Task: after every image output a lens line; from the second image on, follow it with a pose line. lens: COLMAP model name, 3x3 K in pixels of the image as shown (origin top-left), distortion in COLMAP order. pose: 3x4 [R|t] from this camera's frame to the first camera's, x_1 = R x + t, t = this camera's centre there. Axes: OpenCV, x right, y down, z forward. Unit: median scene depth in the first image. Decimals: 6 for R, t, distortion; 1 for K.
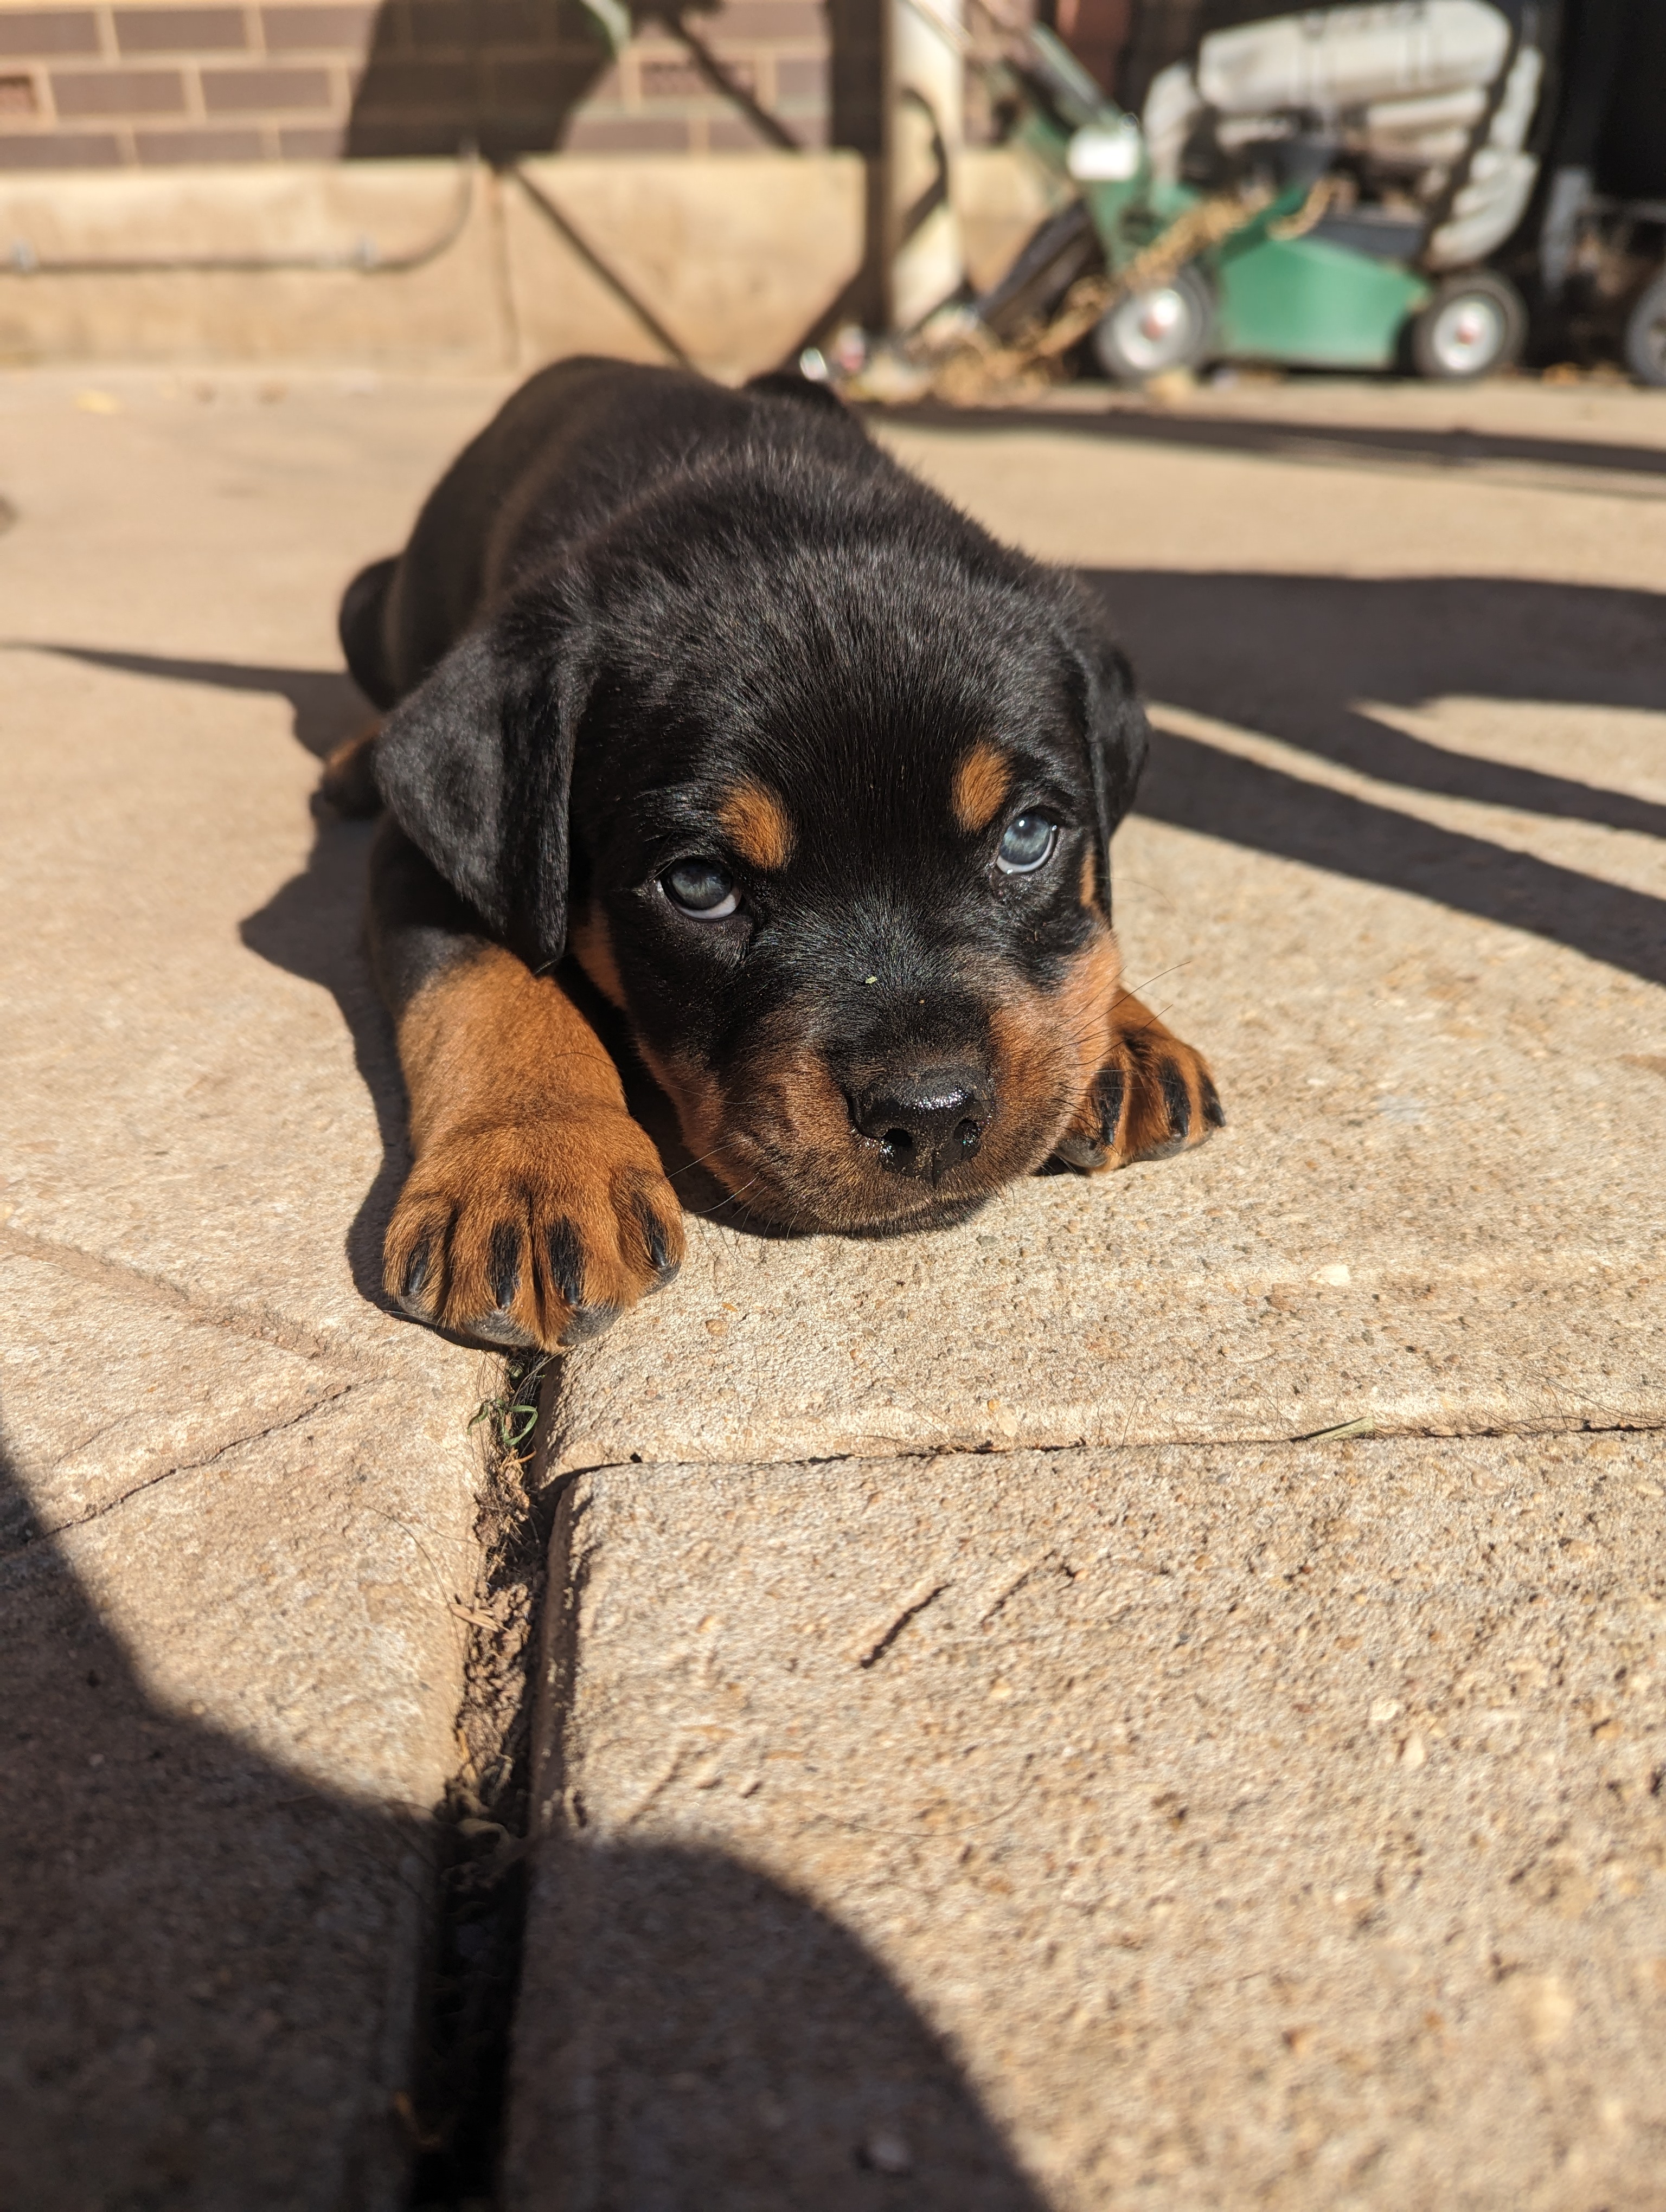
lens RADIAL K [[1518.5, 0, 832.7], [0, 1518.5, 1114.3], [0, 0, 1]] dist [-0.017982, -0.009036]
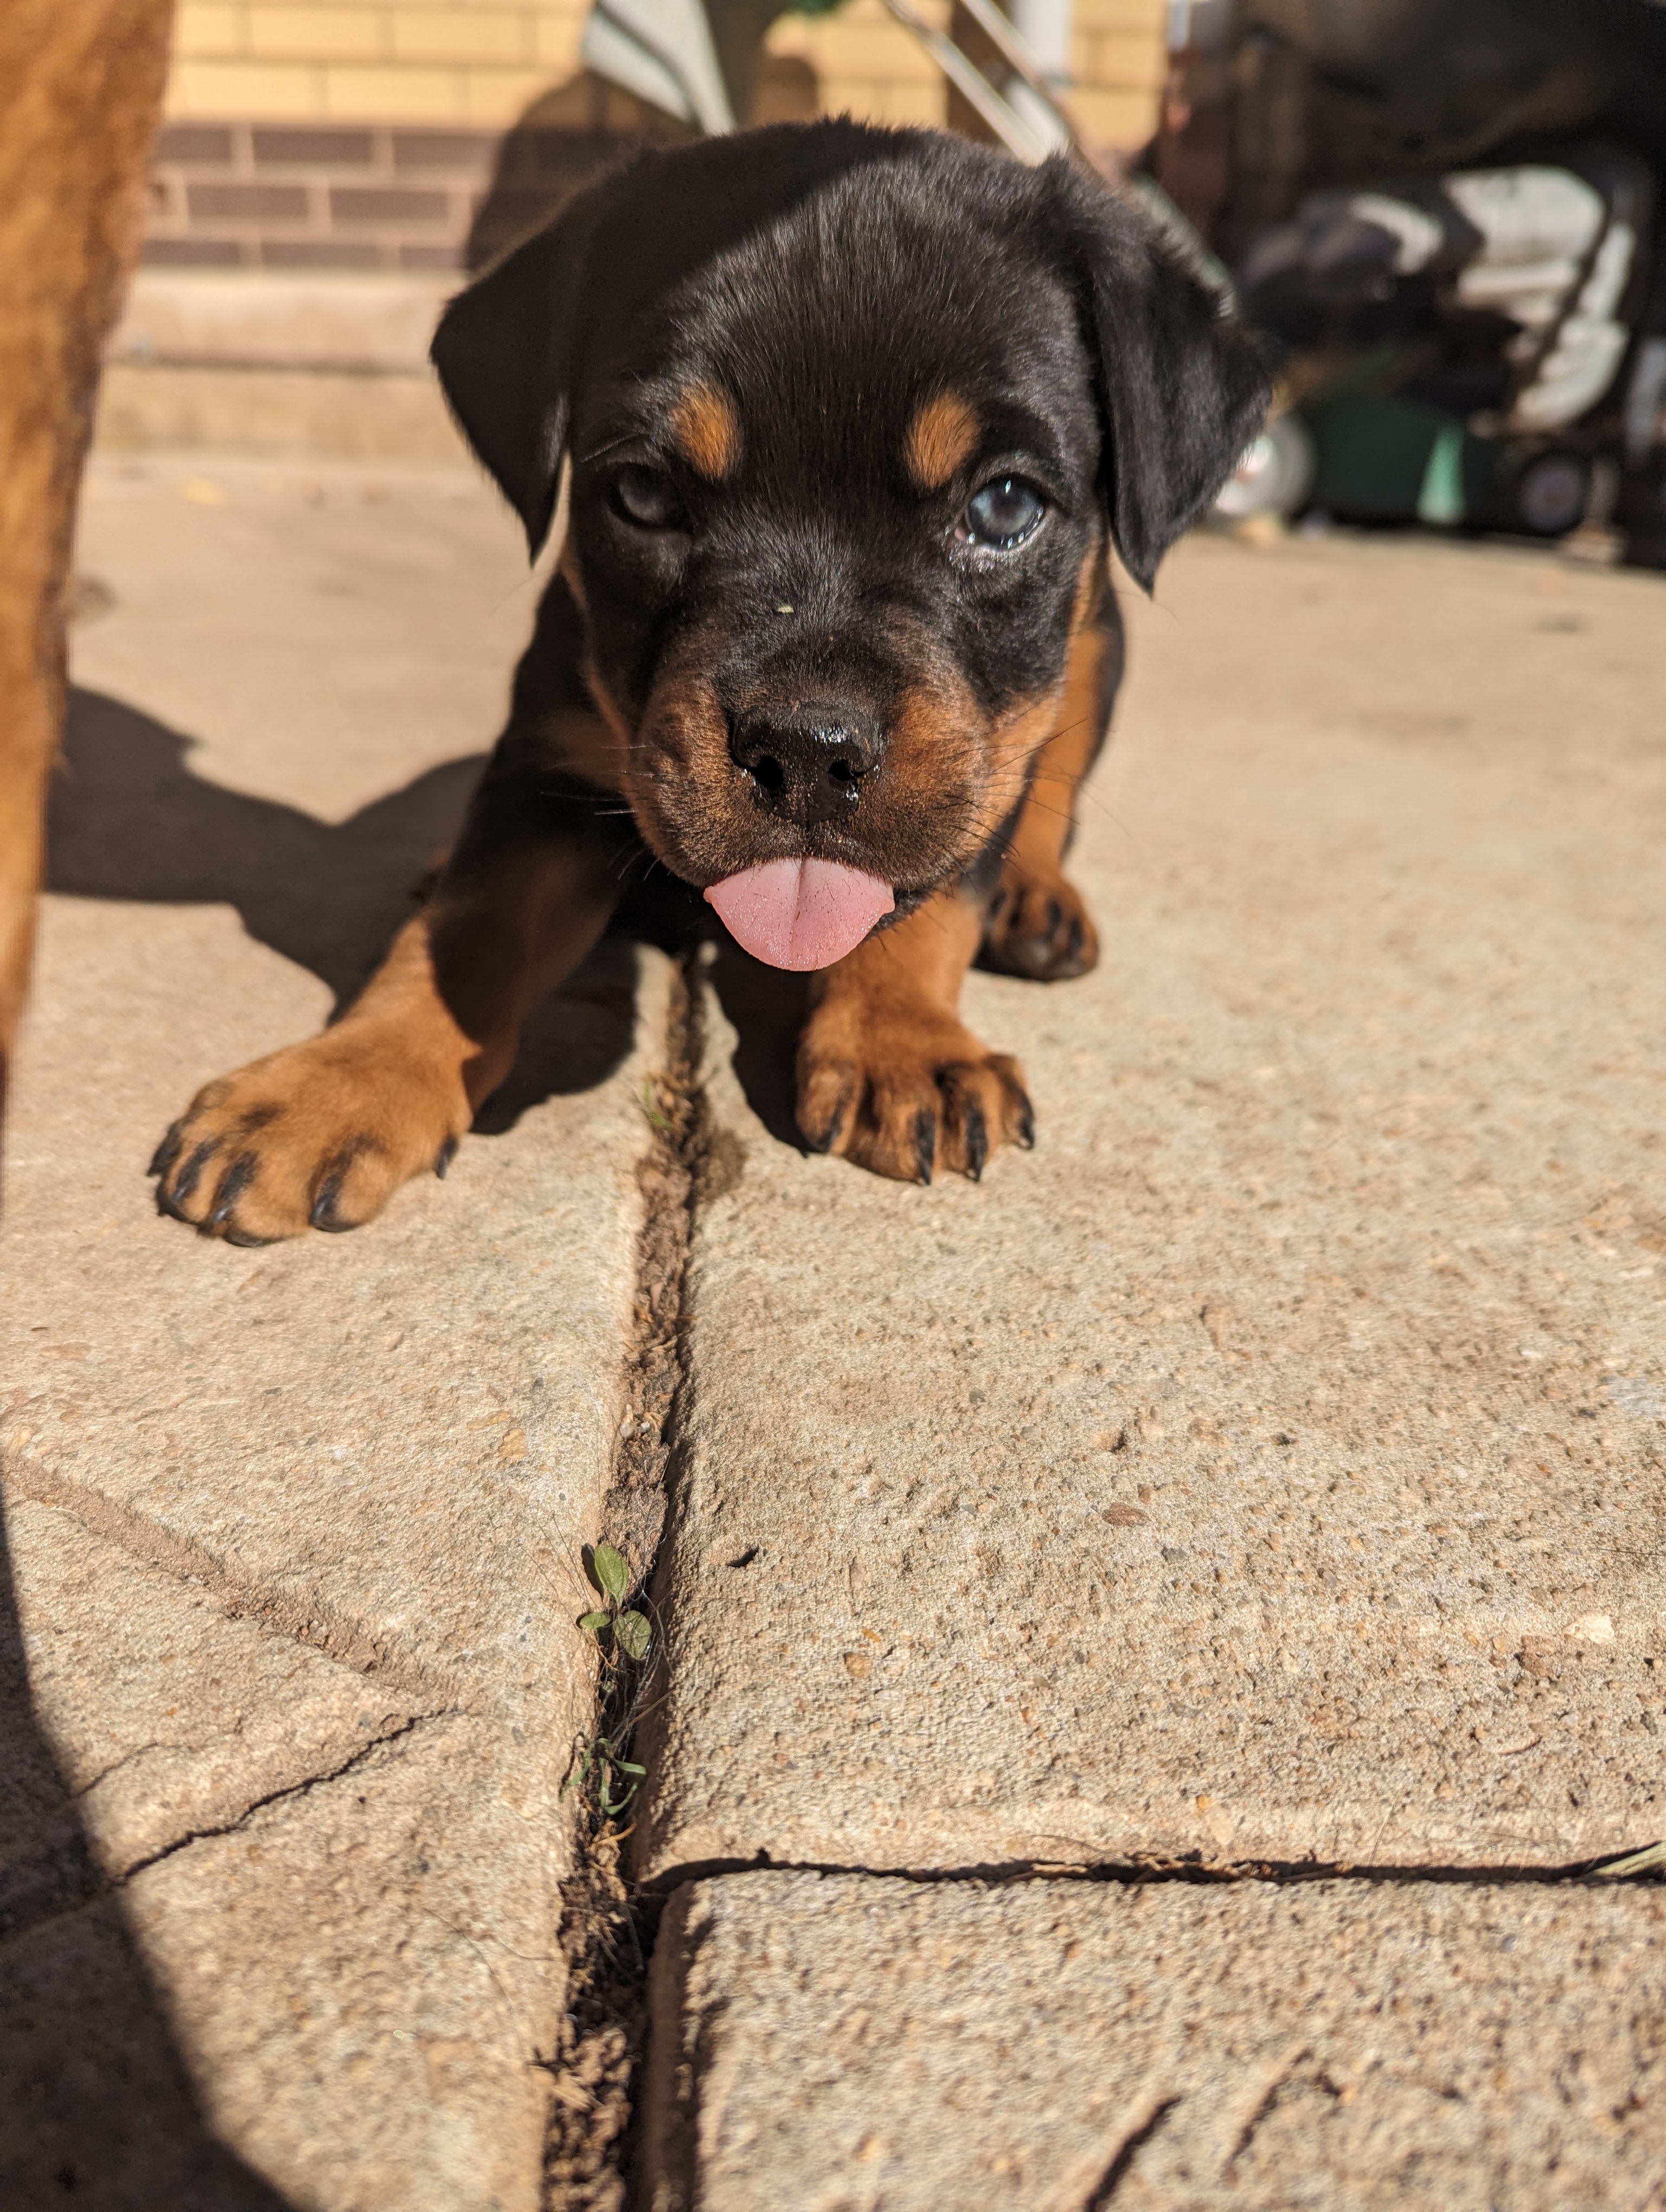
lens RADIAL K [[1518.5, 0, 845.3], [0, 1518.5, 1090.0], [0, 0, 1]] dist [-0.017982, -0.009036]
pose [[0.998176, 0.057174, -0.019380, -0.084466], [-0.058549, 0.995077, -0.079964, -0.102906], [0.014713, 0.080952, 0.996609, 0.153943]]
